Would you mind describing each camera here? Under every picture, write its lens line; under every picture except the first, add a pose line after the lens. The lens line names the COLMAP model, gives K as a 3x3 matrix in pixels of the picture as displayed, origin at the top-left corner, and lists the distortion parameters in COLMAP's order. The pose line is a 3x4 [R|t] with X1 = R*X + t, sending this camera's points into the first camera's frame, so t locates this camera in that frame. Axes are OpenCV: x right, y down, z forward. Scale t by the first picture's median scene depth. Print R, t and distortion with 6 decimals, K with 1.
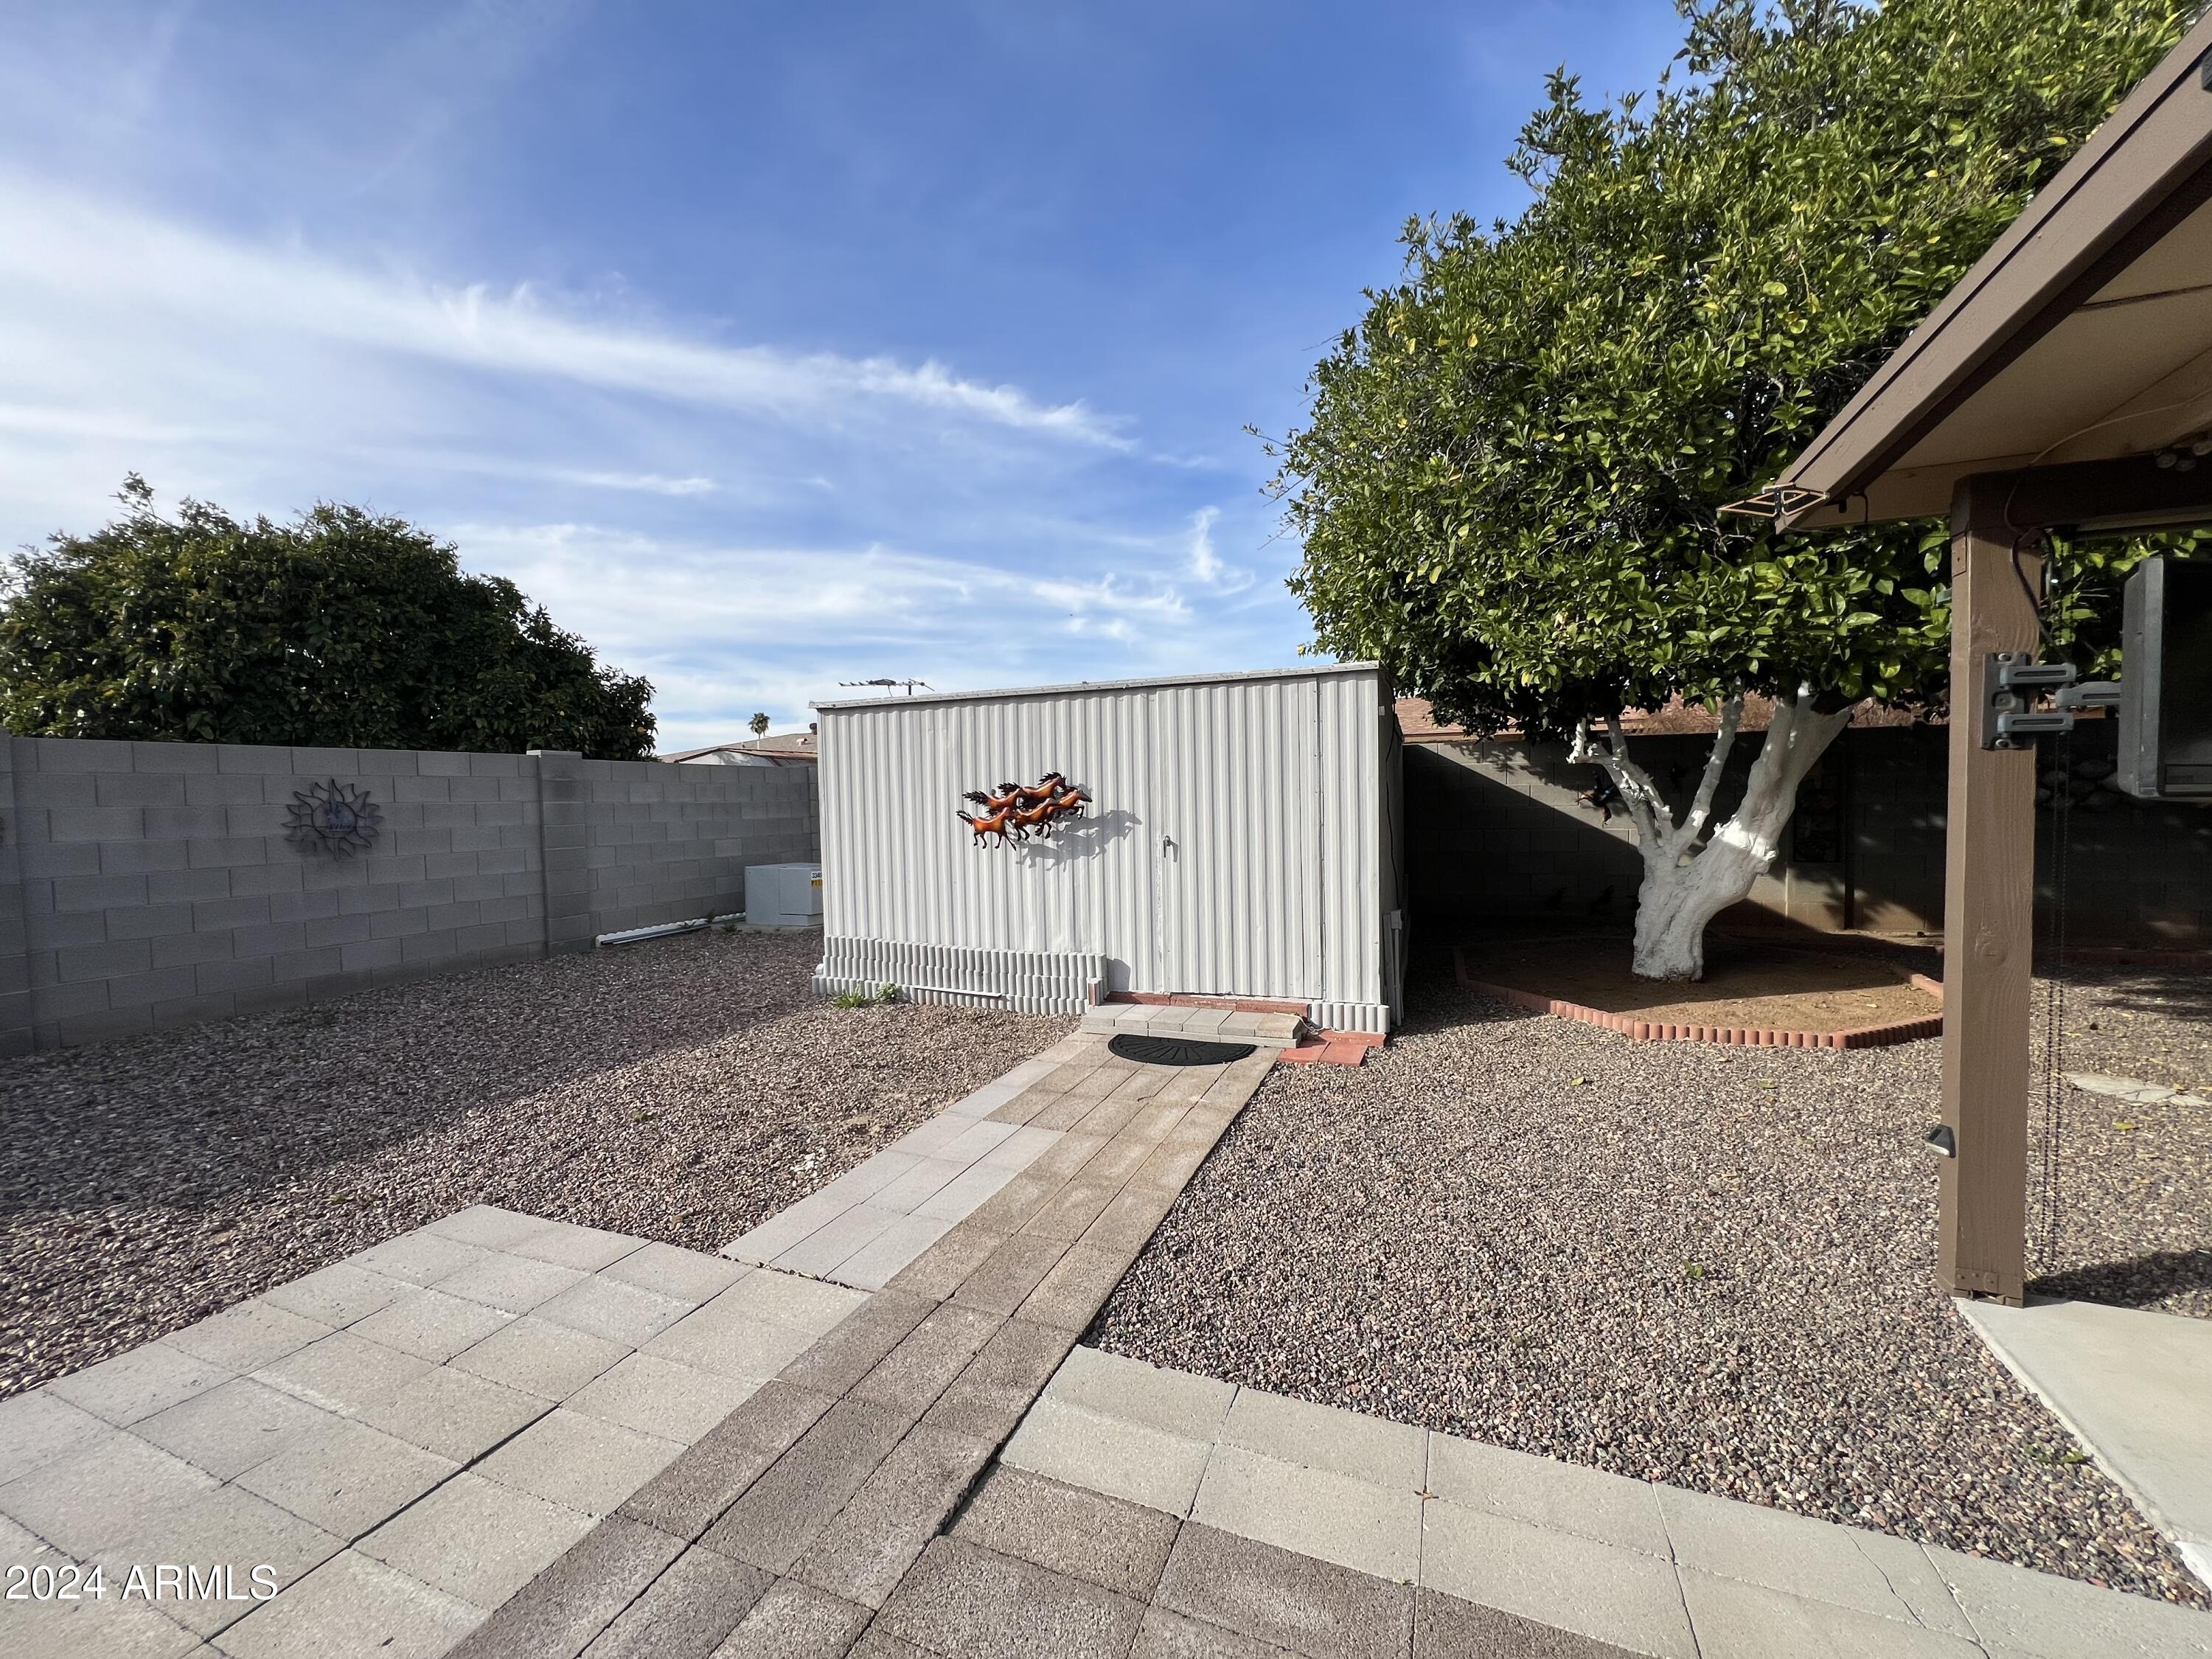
lens RADIAL K [[885.5, 0, 1106.0], [0, 885.5, 829.5], [0, 0, 1]] dist [-0.000116, -0.000050]
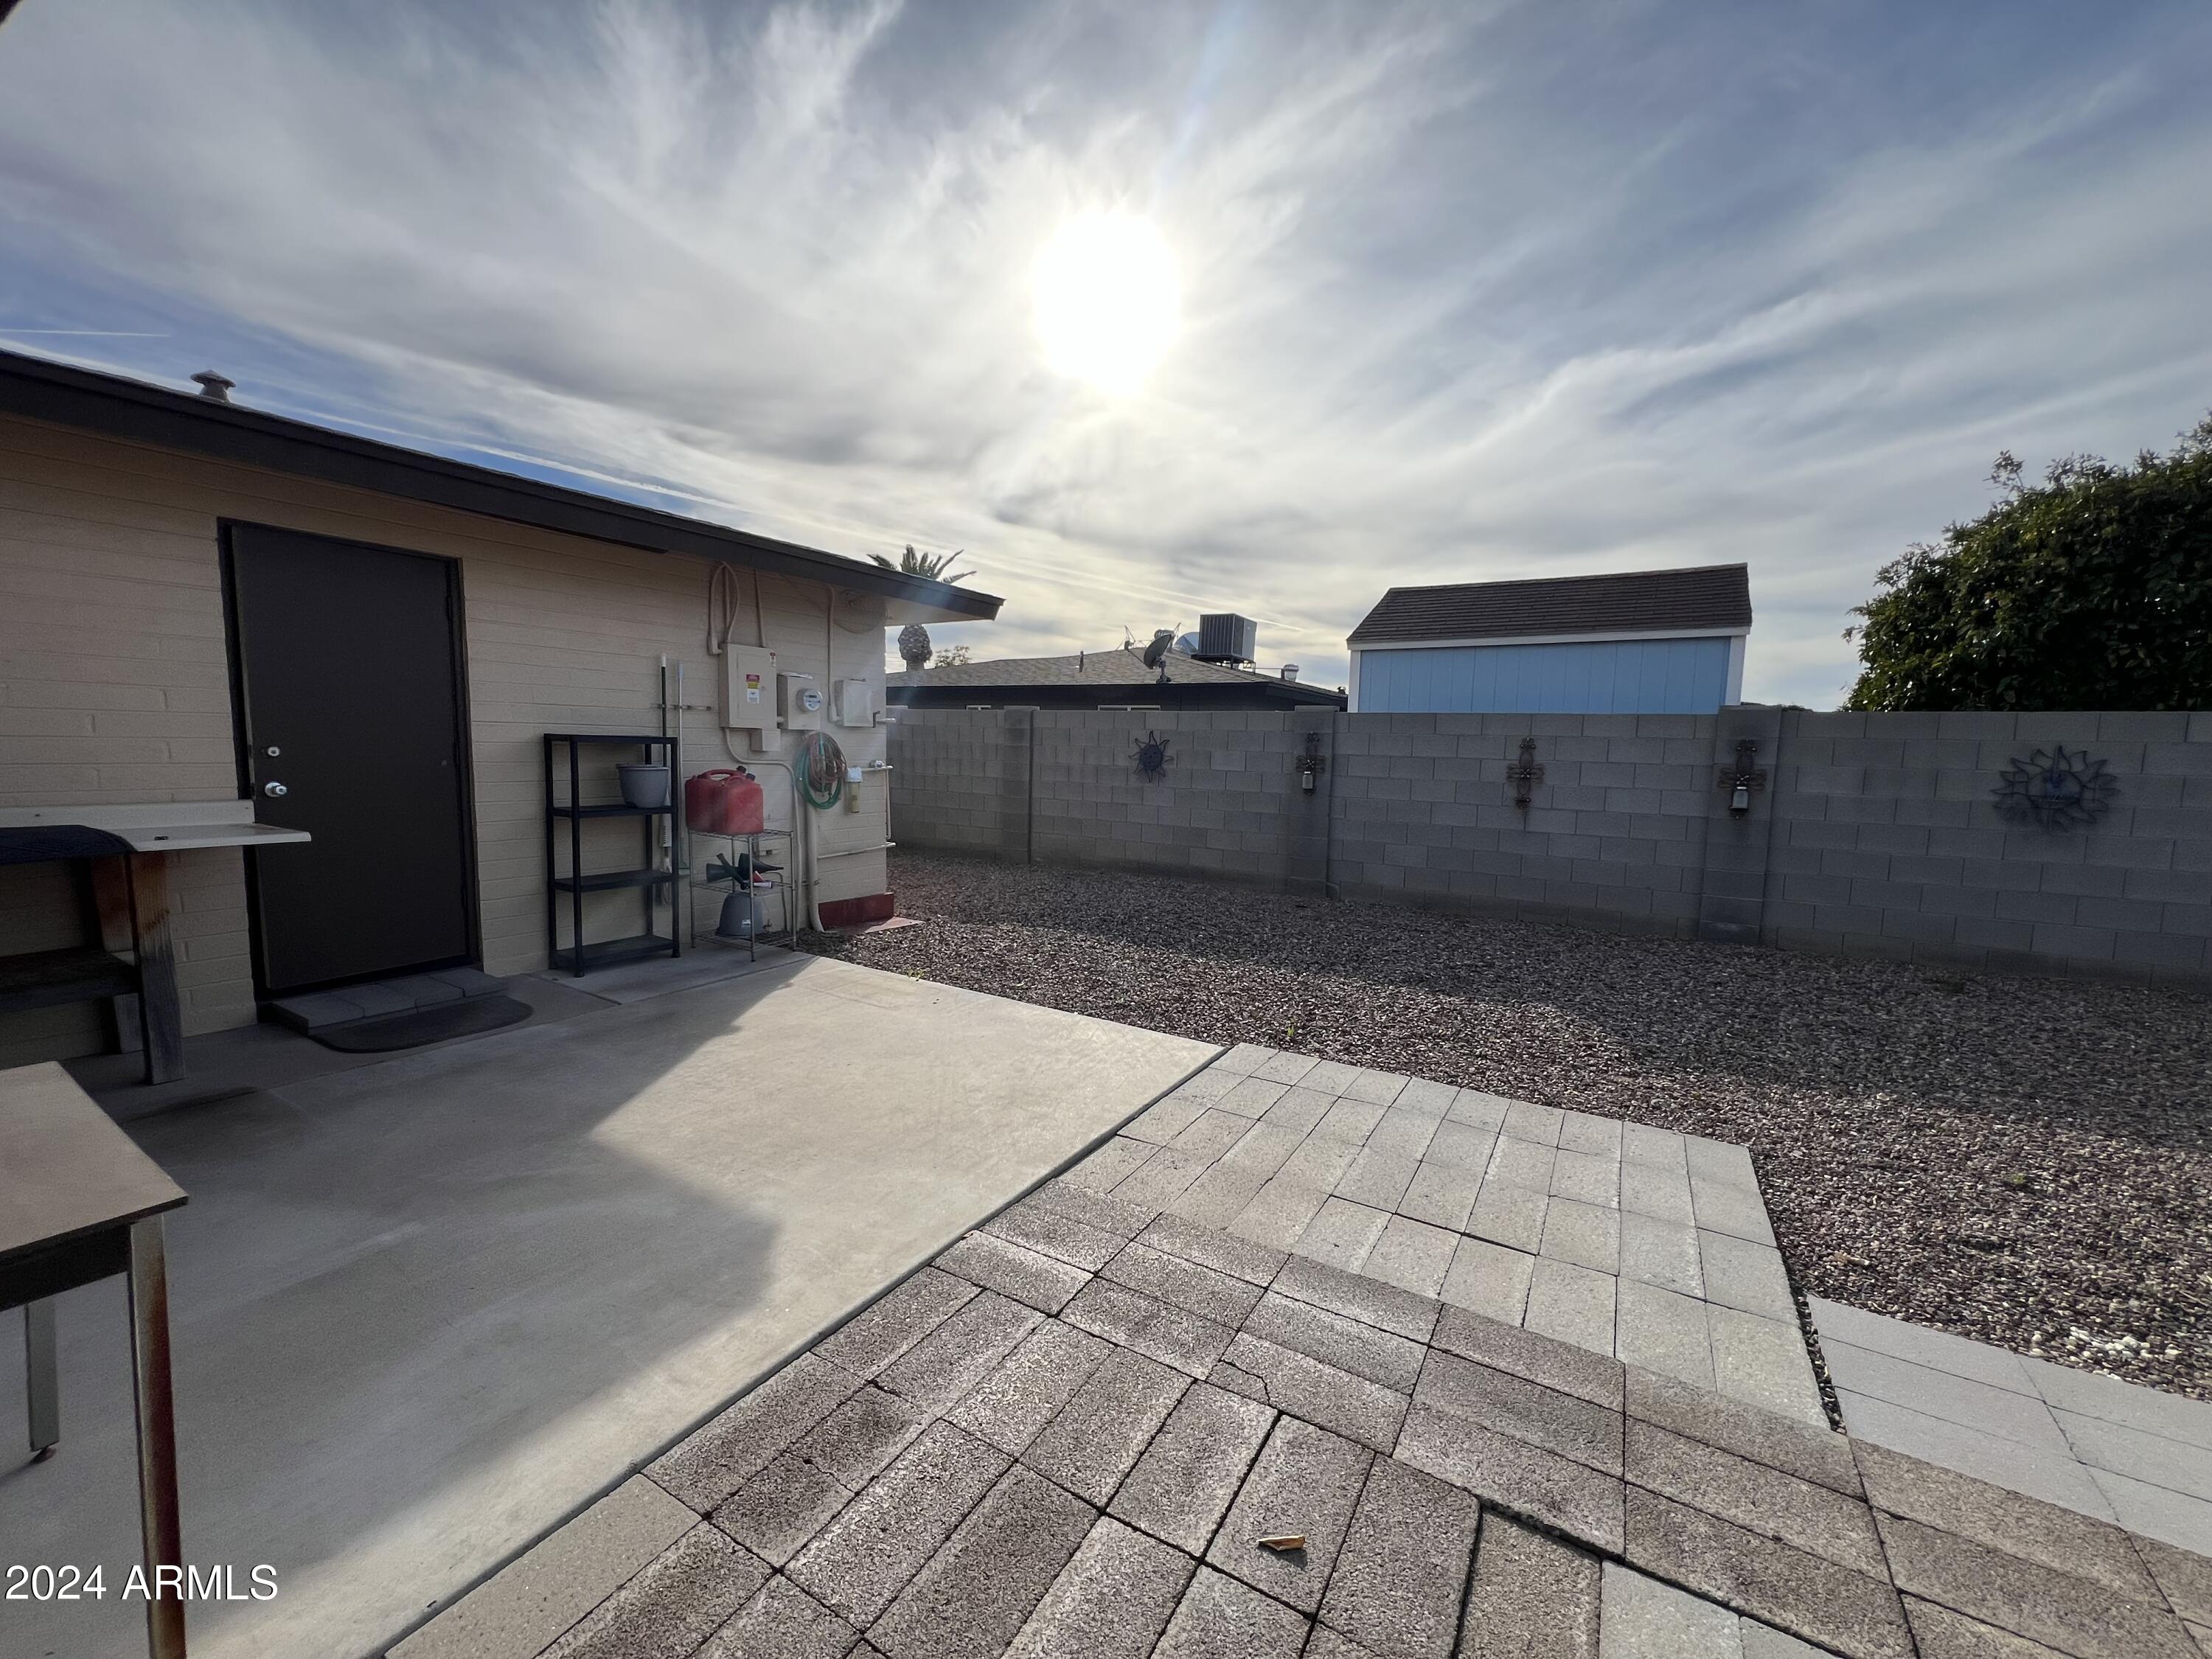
lens RADIAL K [[885.5, 0, 1106.0], [0, 885.5, 829.5], [0, 0, 1]] dist [-0.000116, -0.000050]
pose [[-0.154429, 0.110387, -0.981818, 0.205770], [-0.059367, 0.990906, 0.120747, -0.023258], [0.986219, 0.076935, -0.146471, 0.163902]]
